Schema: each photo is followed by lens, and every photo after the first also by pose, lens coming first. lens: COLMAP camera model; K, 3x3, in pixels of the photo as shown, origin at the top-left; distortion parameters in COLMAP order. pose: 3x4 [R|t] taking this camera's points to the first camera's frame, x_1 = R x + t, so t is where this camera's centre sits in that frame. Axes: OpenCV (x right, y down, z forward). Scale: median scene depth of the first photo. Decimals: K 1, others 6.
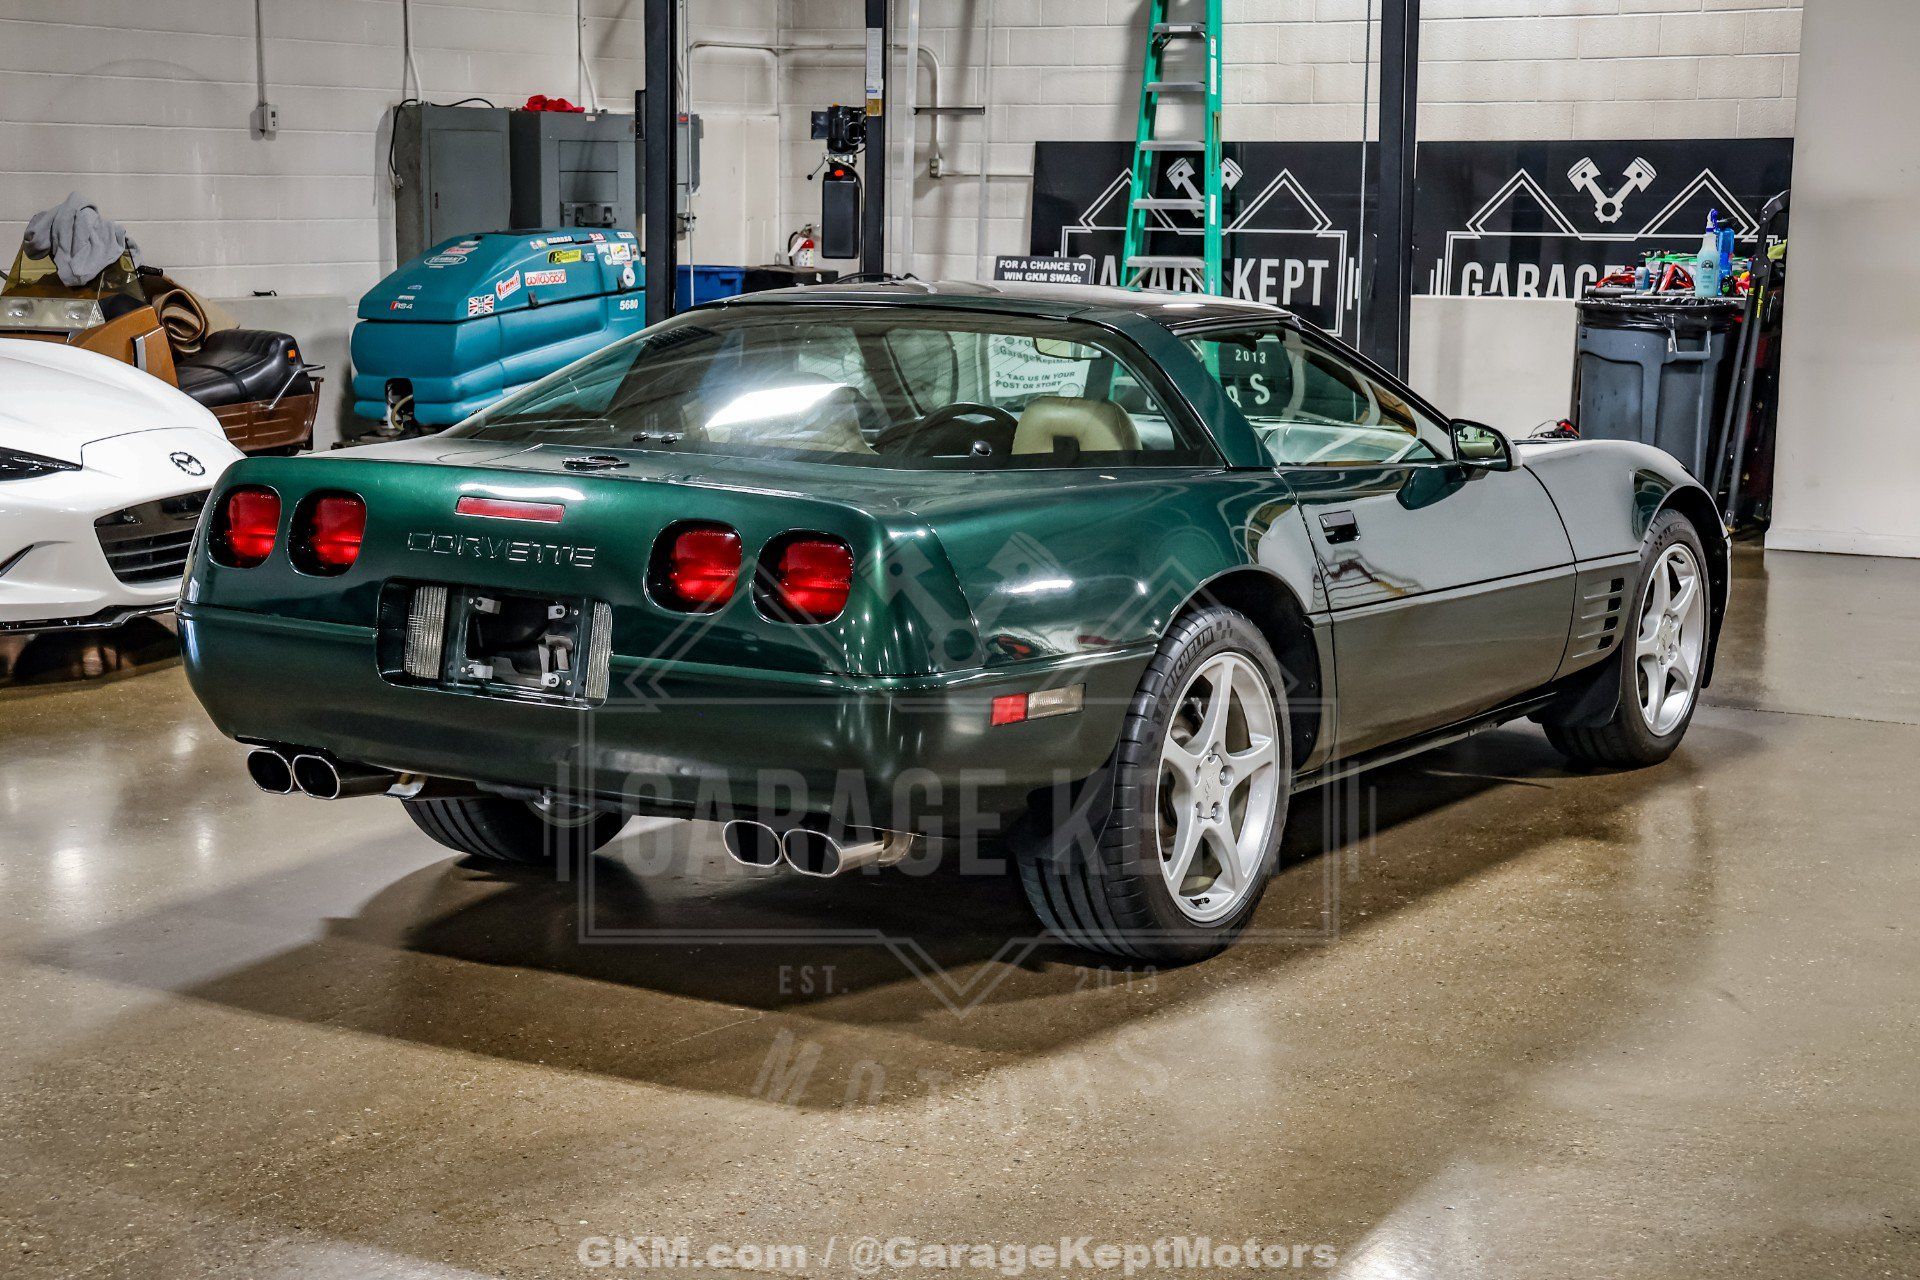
lens RADIAL K [[3225.2, 0, 960.0], [0, 3225.2, 640.0], [0, 0, 1]] dist [0.019032, 1.793438]
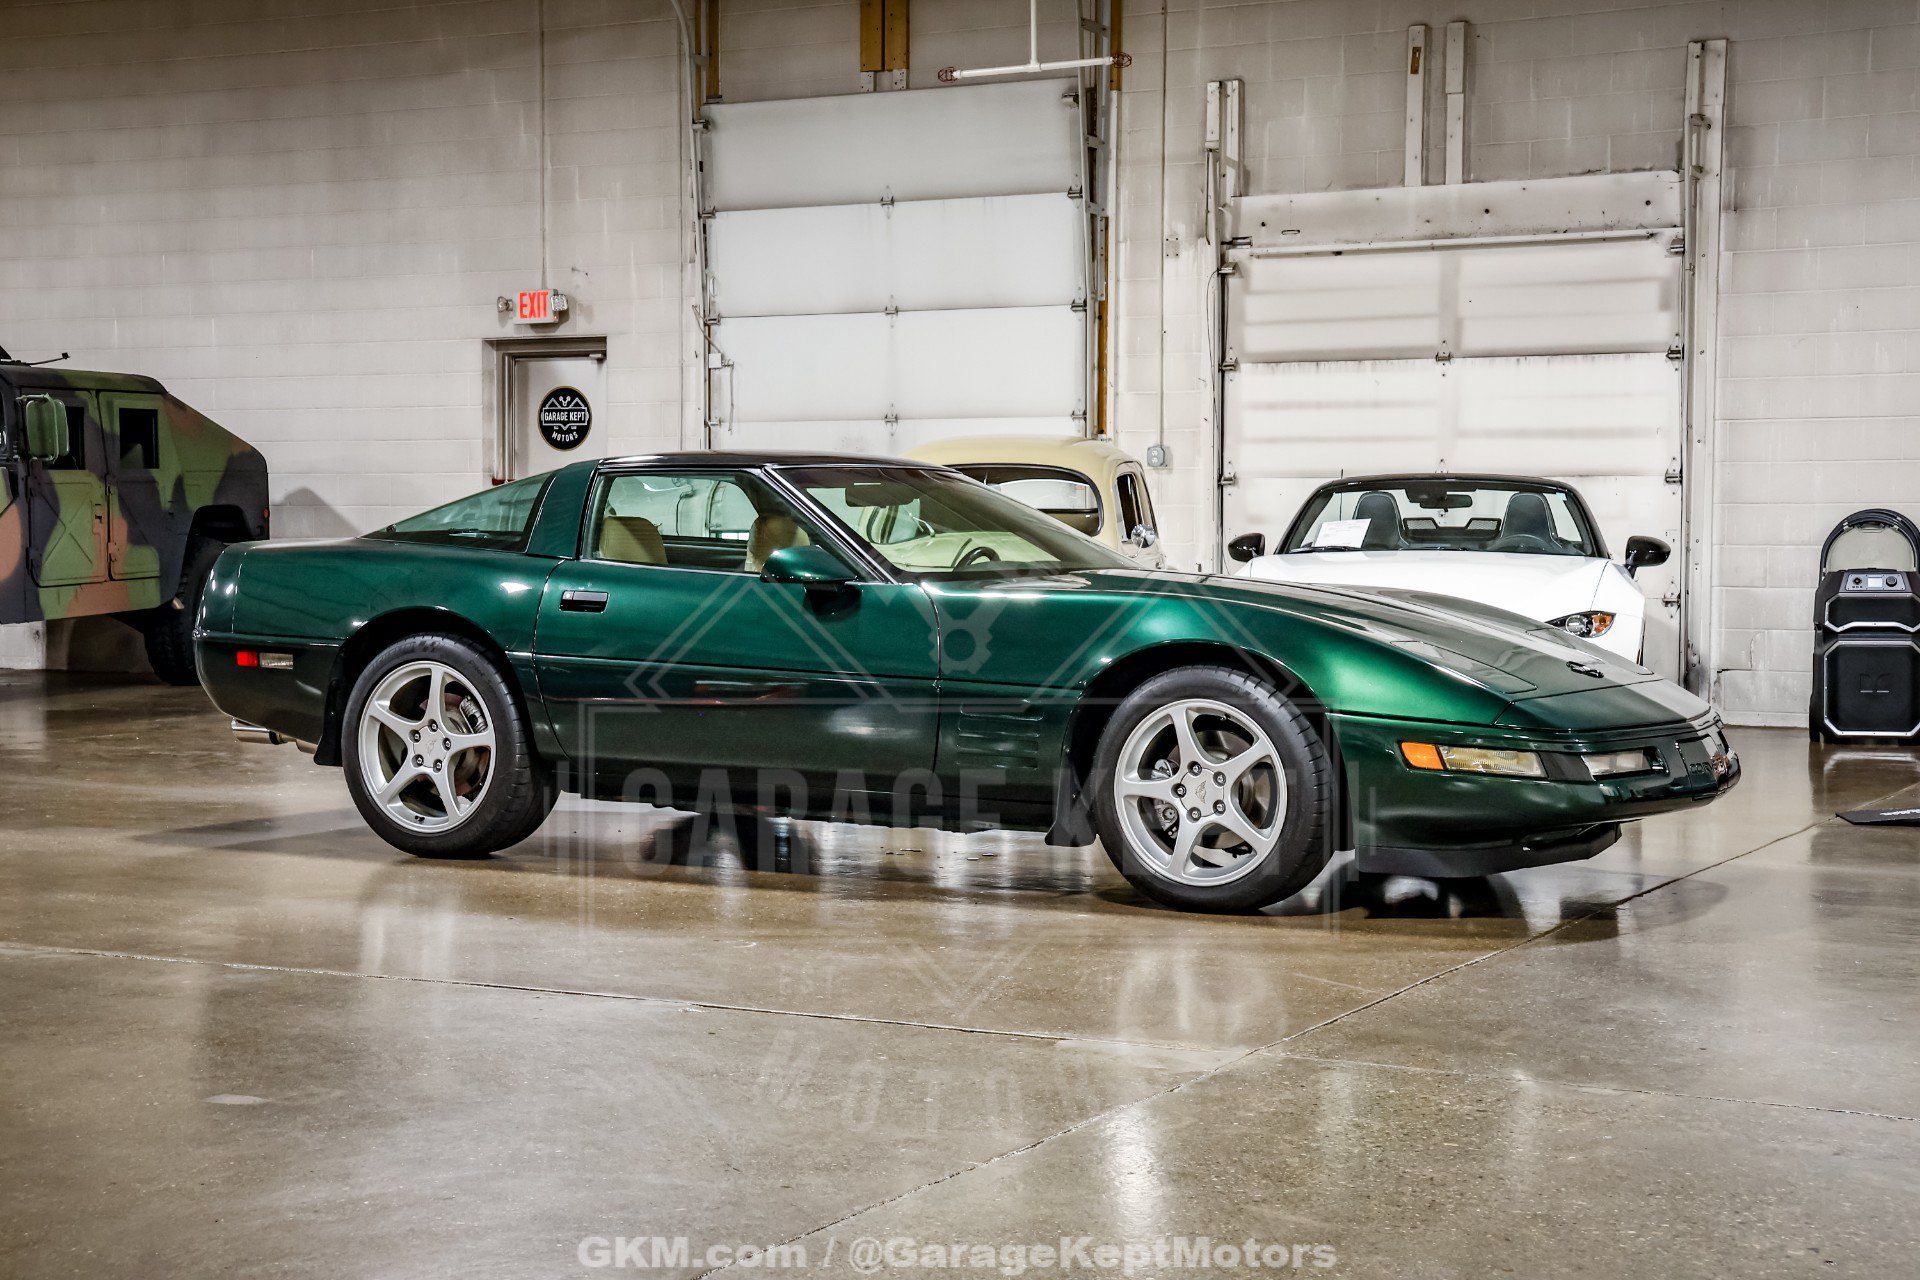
lens RADIAL K [[2927.4, 0, 951.6], [0, 2927.4, 645.1], [0, 0, 1]] dist [0.132595, 0.162379]
pose [[0.059832, 0.028104, -0.997813, 0.507372], [-0.150104, 0.988491, 0.018841, -0.023072], [0.986858, 0.148649, 0.063362, 0.383327]]
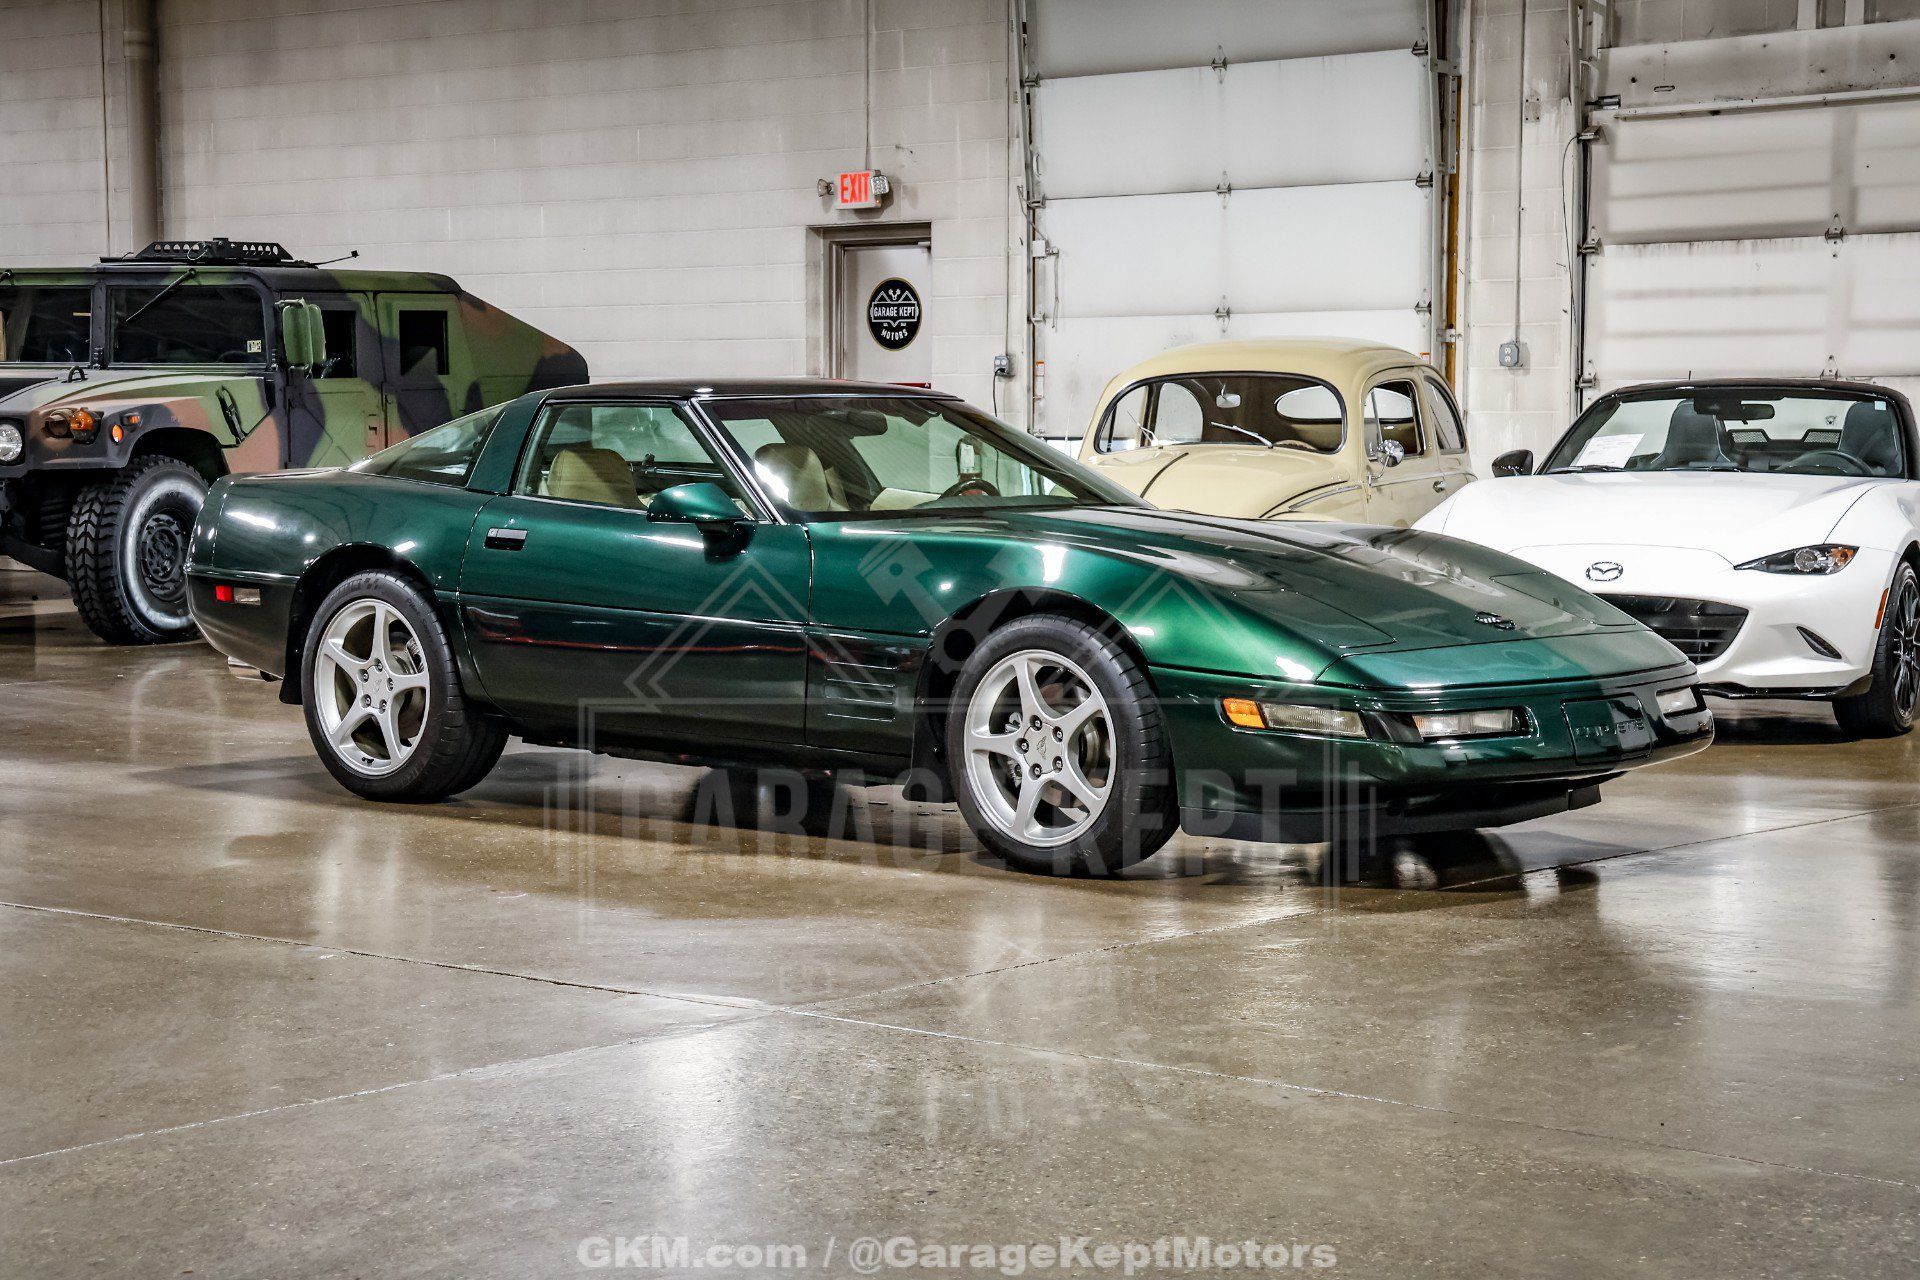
lens RADIAL K [[3515.5, 0, 960.0], [0, 3515.5, 640.0], [0, 0, 1]] dist [0.202555, 0.463387]
pose [[-0.156547, 0.052355, -0.986282, 0.562364], [-0.148088, 0.986061, 0.075849, -0.048345], [0.976506, 0.157930, -0.146612, 0.503293]]
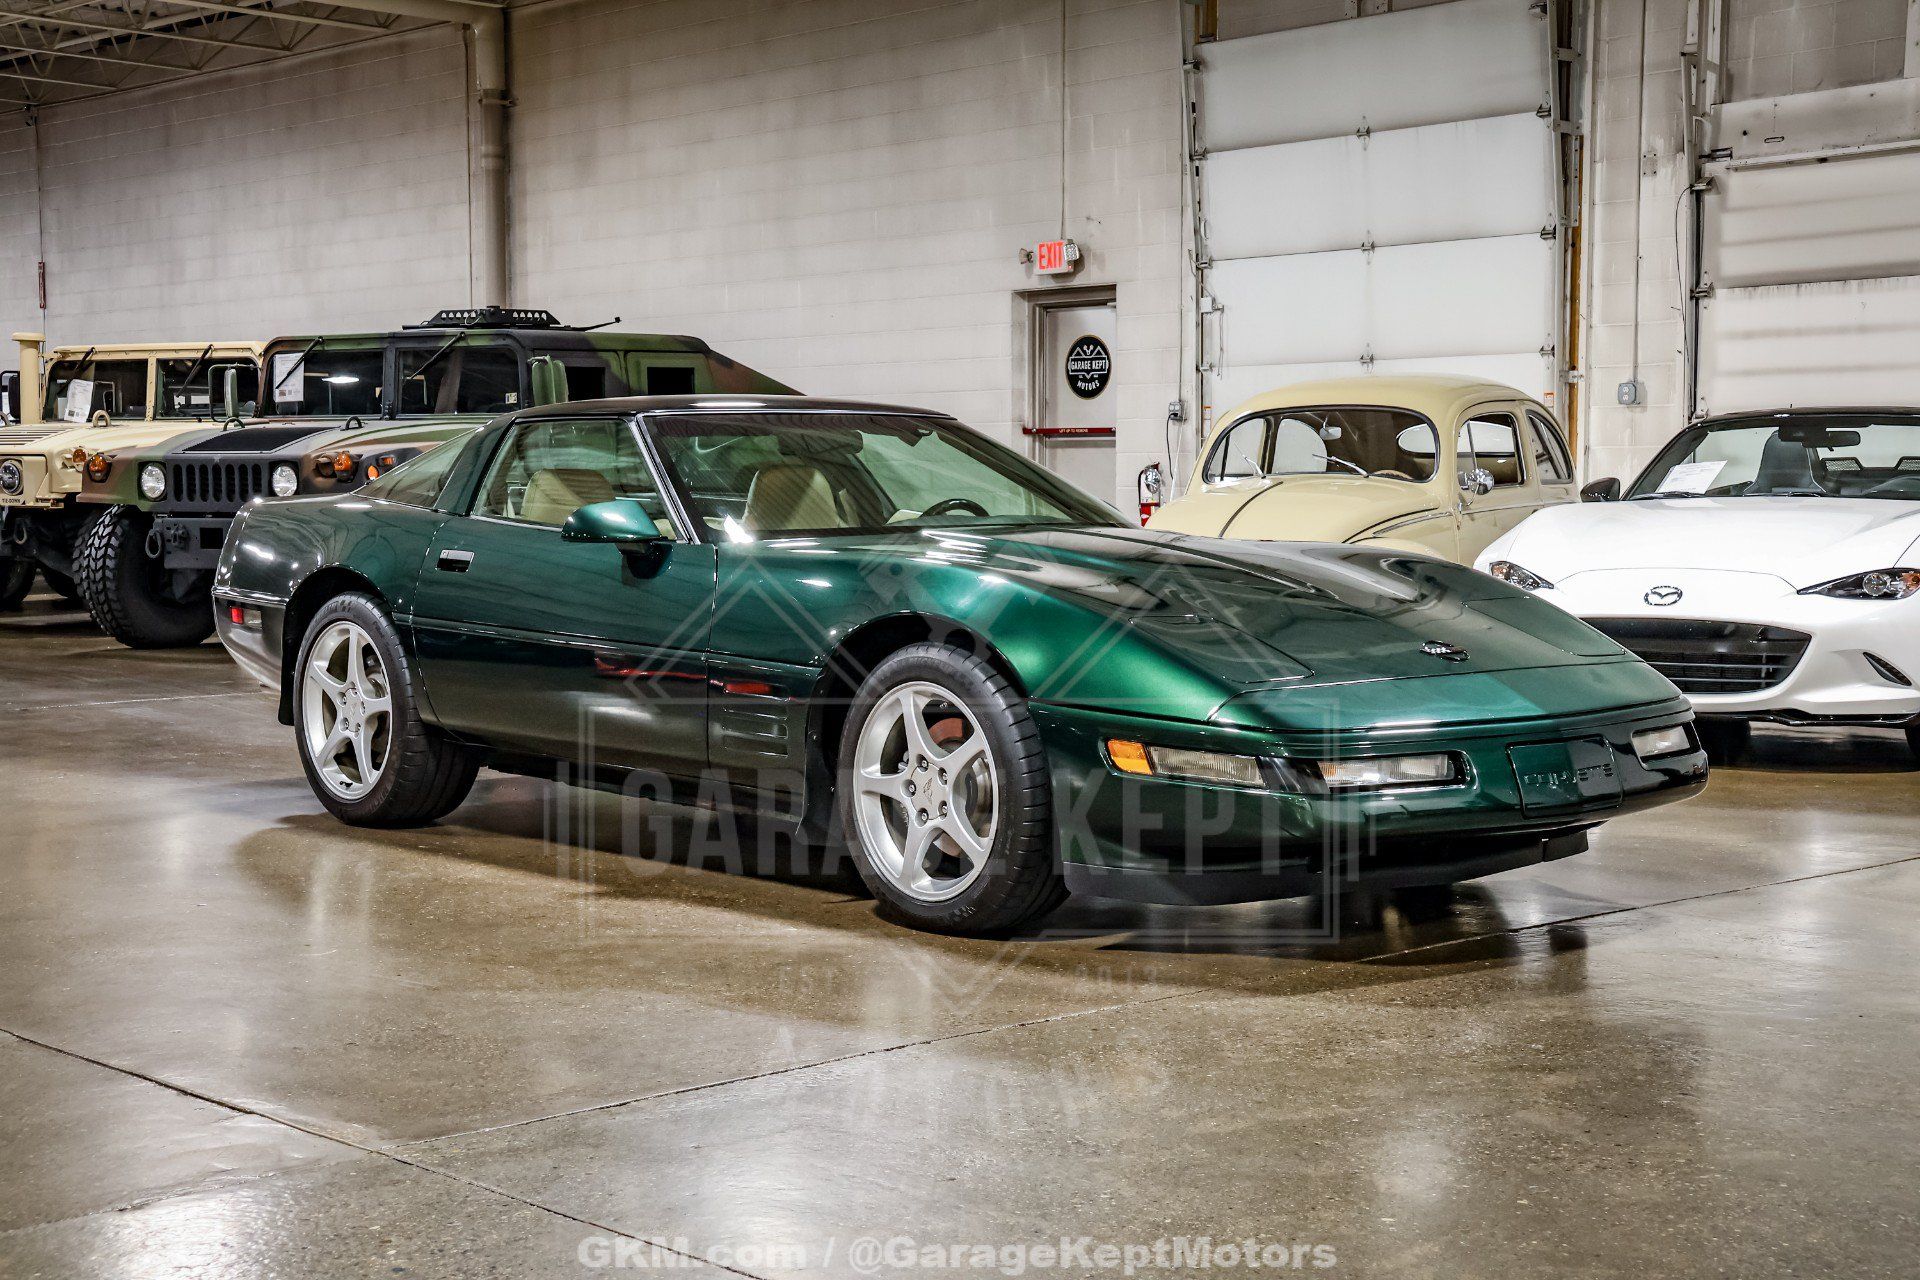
lens RADIAL K [[2713.5, 0, 960.0], [0, 2713.5, 640.0], [0, 0, 1]] dist [0.080231, 0.400204]
pose [[-0.278052, 0.048744, -0.959329, 0.408703], [-0.141327, 0.985767, 0.091049, -0.048176], [0.950113, 0.160895, -0.267206, 0.535244]]
